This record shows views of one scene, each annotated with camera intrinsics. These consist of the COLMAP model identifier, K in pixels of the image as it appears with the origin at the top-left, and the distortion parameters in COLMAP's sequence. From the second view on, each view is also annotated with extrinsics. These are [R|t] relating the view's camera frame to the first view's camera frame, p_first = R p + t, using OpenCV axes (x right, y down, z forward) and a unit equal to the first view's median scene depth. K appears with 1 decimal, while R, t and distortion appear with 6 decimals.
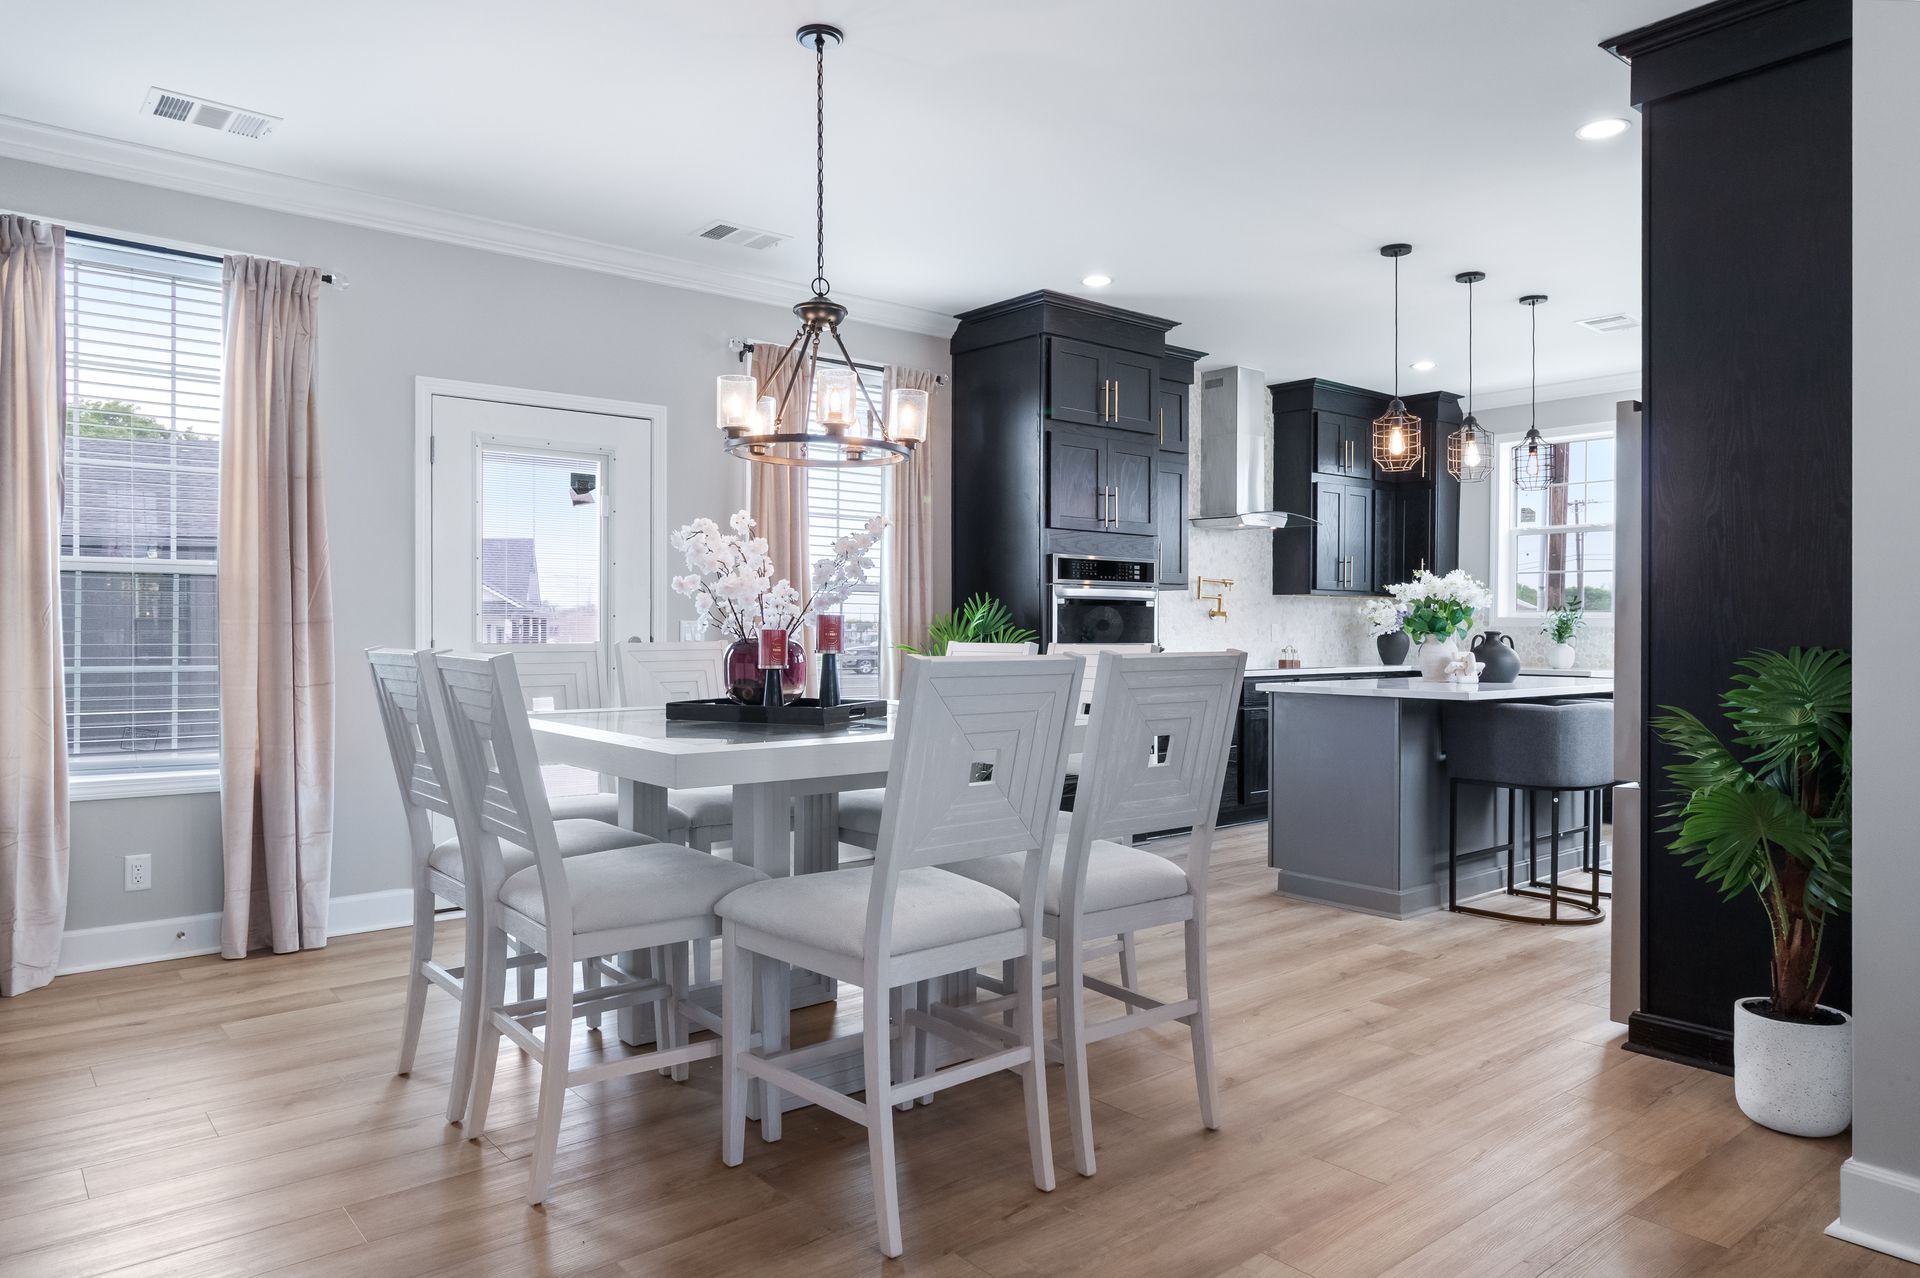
lens RADIAL K [[1281.1, 0, 940.2], [0, 1281.1, 635.0], [0, 0, 1]] dist [-0.007236, 0.000106]
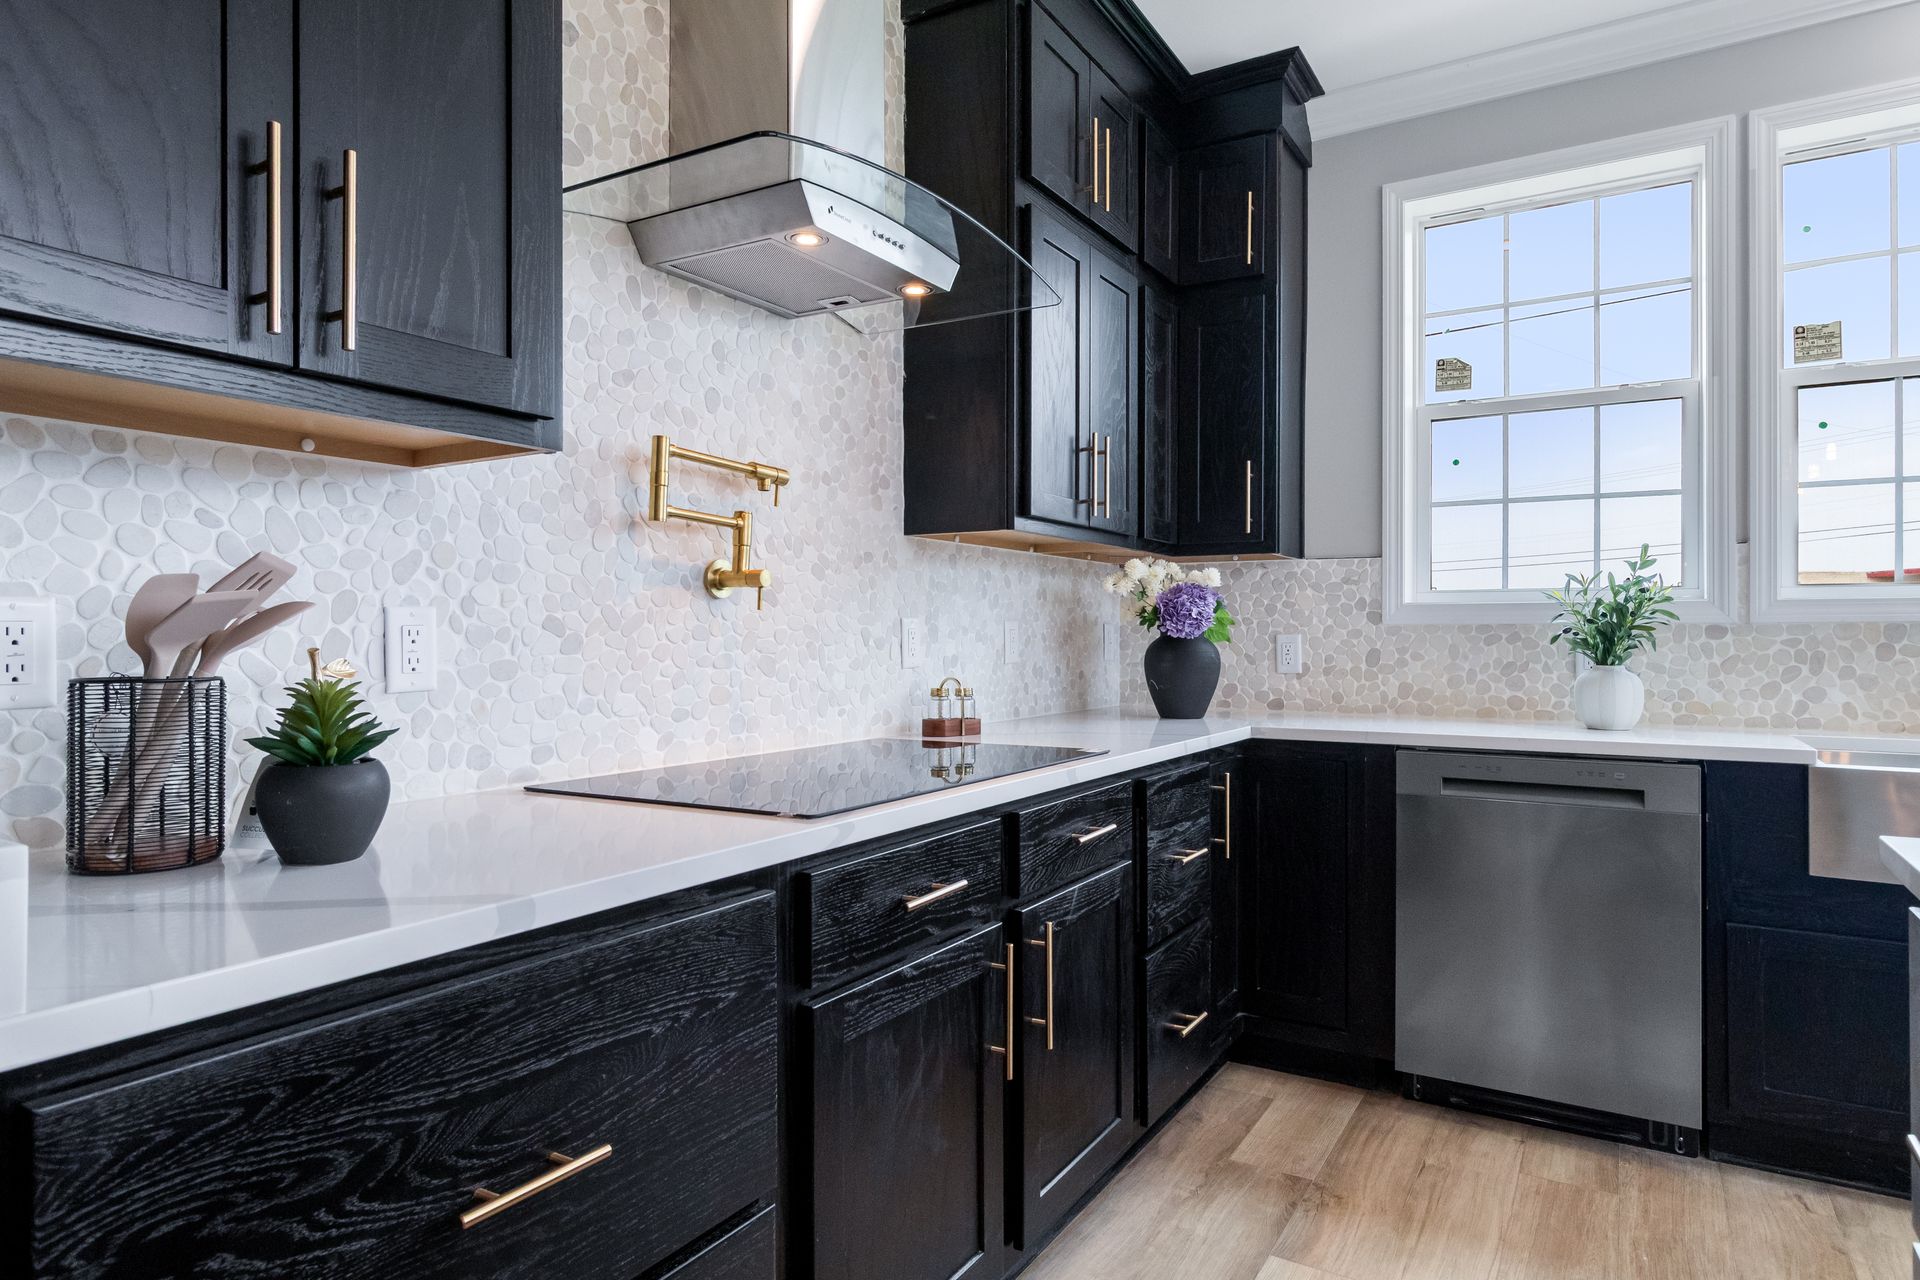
lens RADIAL K [[1144.6, 0, 965.8], [0, 1144.6, 628.7], [0, 0, 1]] dist [0.012276, 0.002052]
pose [[0.942902, -0.002171, 0.333063, 0.195704], [0.006582, 0.999905, -0.012115, -0.001783], [-0.333005, 0.013615, 0.942827, 0.800562]]
